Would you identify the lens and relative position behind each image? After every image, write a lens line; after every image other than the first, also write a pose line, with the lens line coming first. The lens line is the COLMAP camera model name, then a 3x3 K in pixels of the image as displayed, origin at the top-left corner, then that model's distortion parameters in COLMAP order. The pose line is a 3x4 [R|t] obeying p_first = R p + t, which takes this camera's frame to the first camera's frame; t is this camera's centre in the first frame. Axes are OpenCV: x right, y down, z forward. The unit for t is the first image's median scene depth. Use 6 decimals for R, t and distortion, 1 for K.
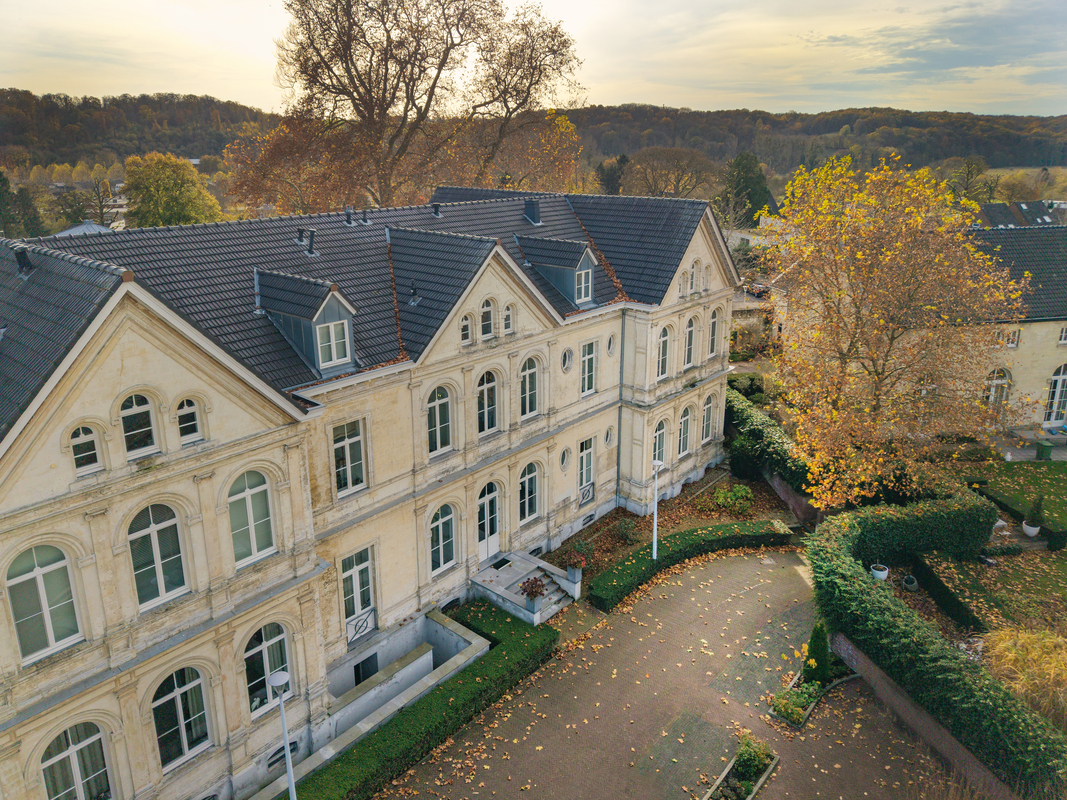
lens RADIAL K [[748.0, 0, 532.4], [0, 748.0, 346.9], [0, 0, 1]] dist [0.110046, -0.103235]
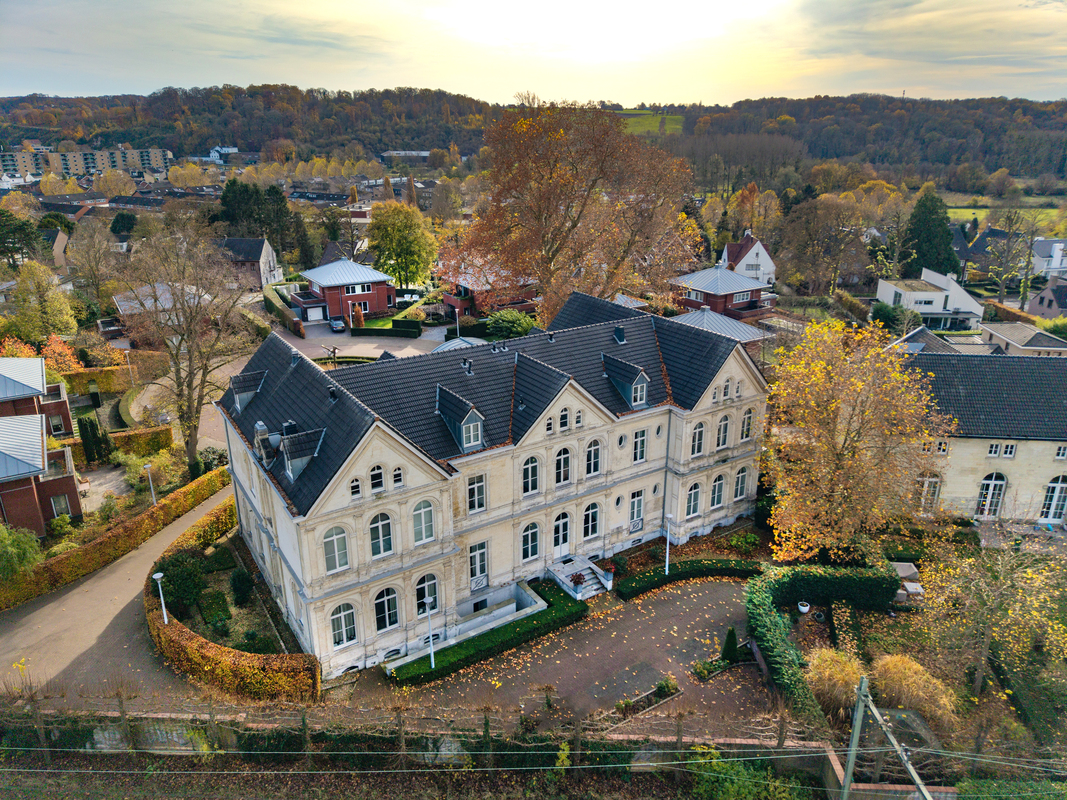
lens RADIAL K [[734.6, 0, 533.5], [0, 734.6, 400.0], [0, 0, 1]] dist [0.239060, -0.282236]
pose [[0.961713, 0.100114, -0.255118, 0.293457], [-0.077030, 0.992107, 0.098947, -0.240402], [0.263010, -0.075507, 0.961834, -0.613283]]
